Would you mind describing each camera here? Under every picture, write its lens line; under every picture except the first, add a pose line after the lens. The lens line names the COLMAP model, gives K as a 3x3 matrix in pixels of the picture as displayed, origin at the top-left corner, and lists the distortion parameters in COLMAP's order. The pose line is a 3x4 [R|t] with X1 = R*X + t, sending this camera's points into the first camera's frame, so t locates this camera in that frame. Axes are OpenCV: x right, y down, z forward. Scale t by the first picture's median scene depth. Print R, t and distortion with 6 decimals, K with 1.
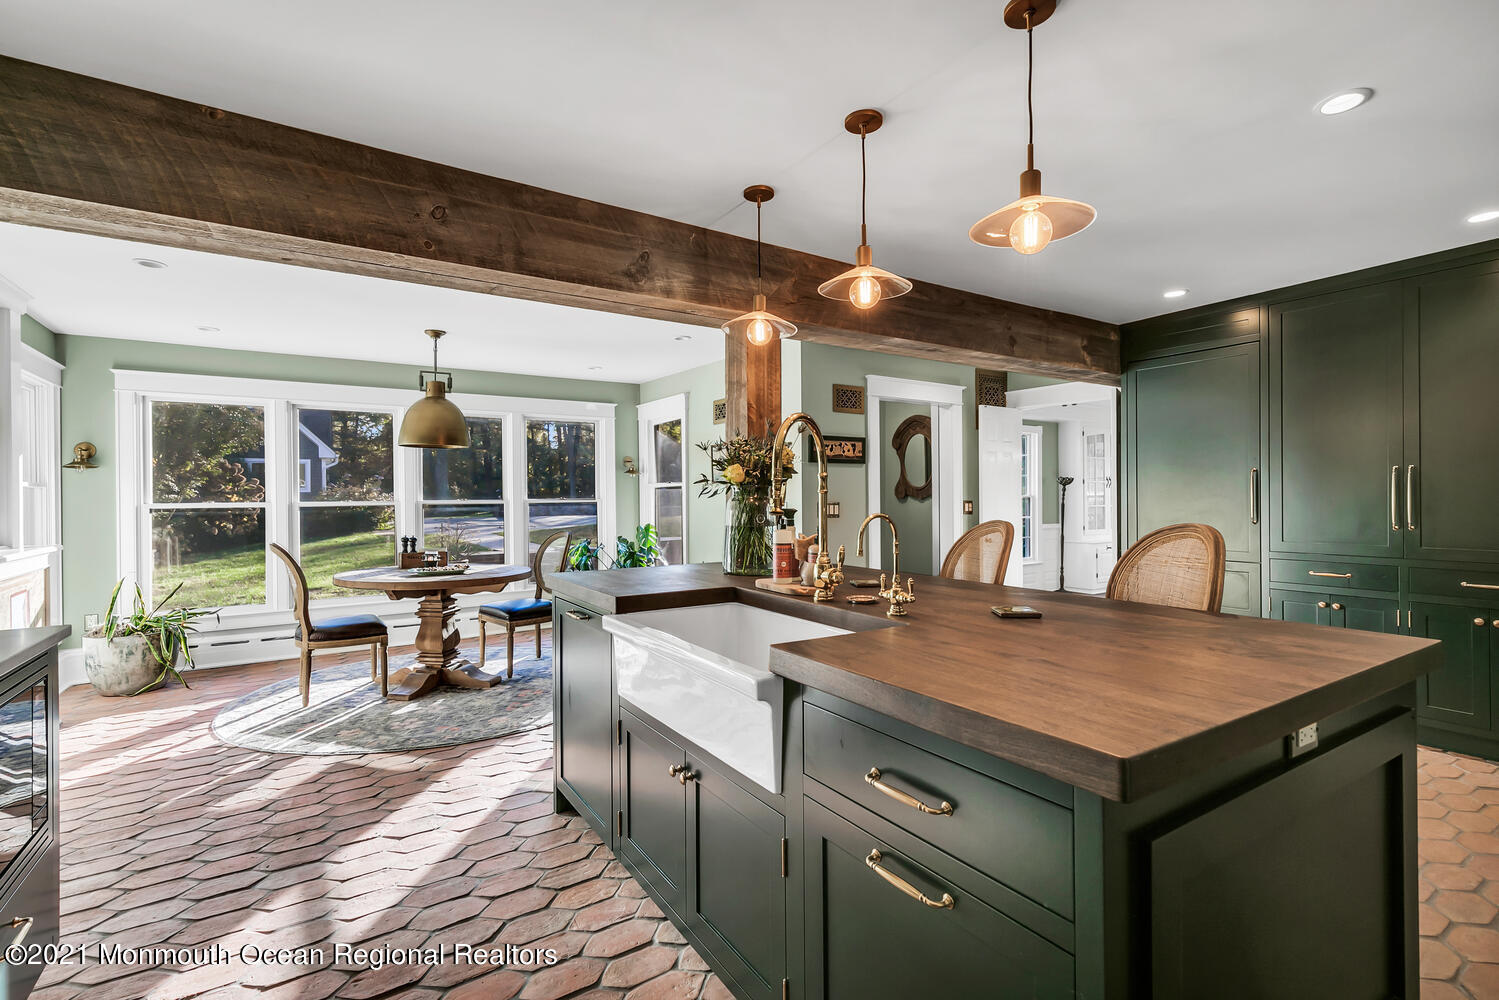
lens RADIAL K [[676.2, 0, 739.5], [0, 676.2, 497.9], [0, 0, 1]] dist [0.000855, 0.000018]
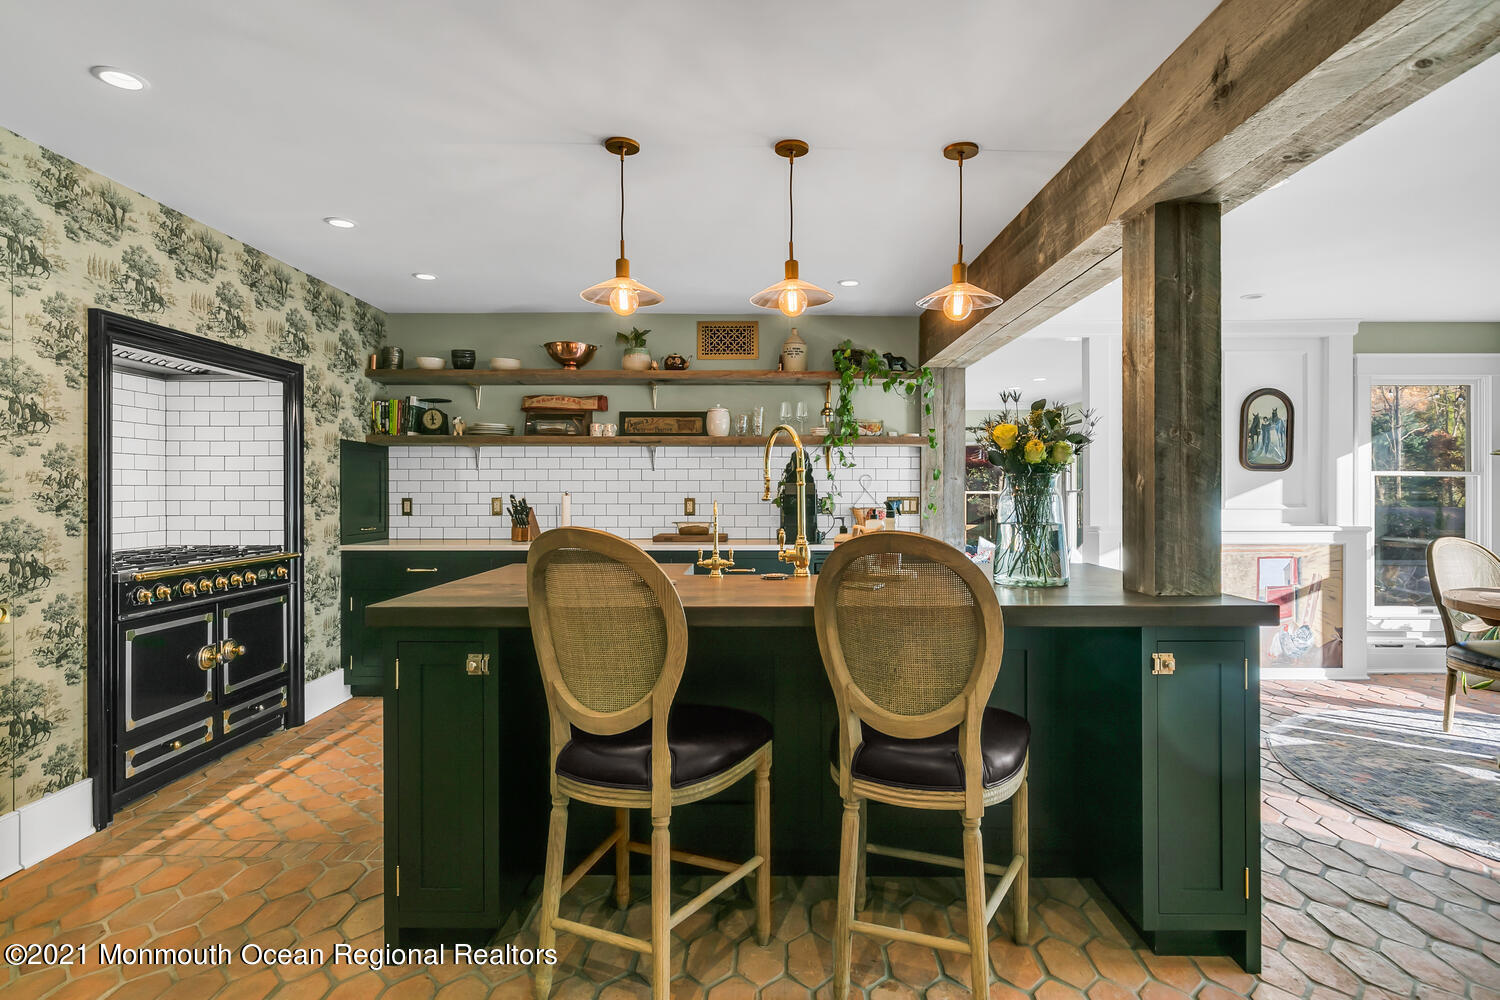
lens RADIAL K [[777.9, 0, 750.0], [0, 777.9, 500.0], [0, 0, 1]] dist [-0.003271, 0.000515]
pose [[-0.533888, 0.013185, -0.845453, 0.701367], [0.004422, 0.999908, 0.012801, 0.002962], [0.845544, 0.003096, -0.533897, 0.865142]]
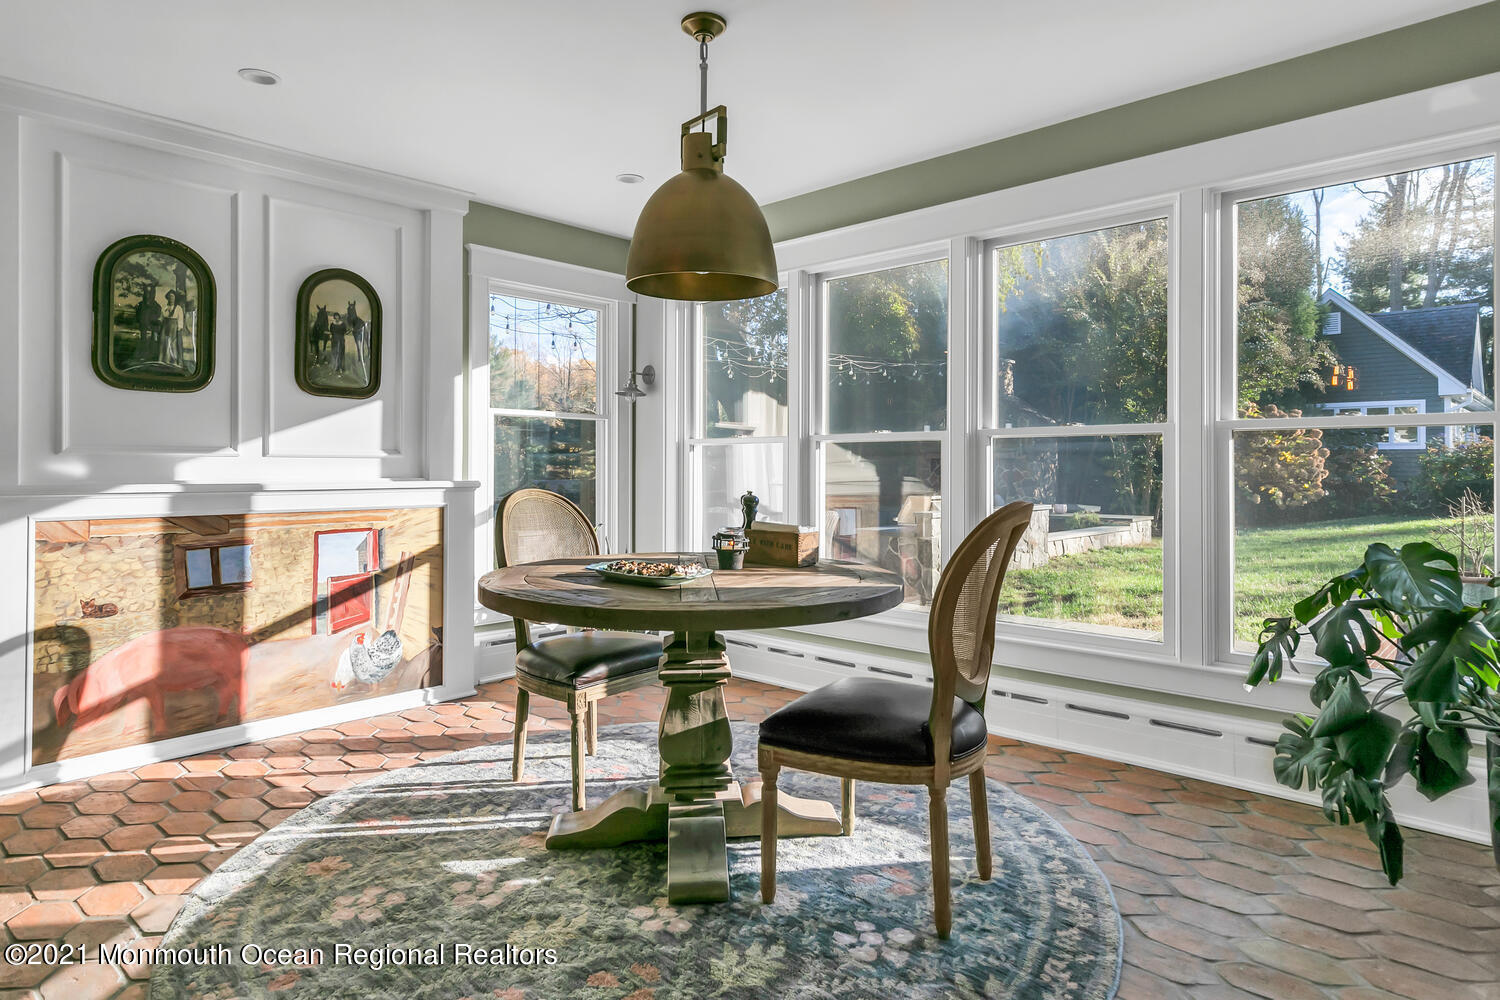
lens RADIAL K [[863.3, 0, 755.8], [0, 863.3, 466.2], [0, 0, 1]] dist [0.002800, 0.000545]
pose [[0.260593, 0.007520, -0.965419, 0.119306], [-0.003713, 0.999970, 0.006787, 0.044104], [0.965442, 0.001816, 0.260613, 1.108659]]
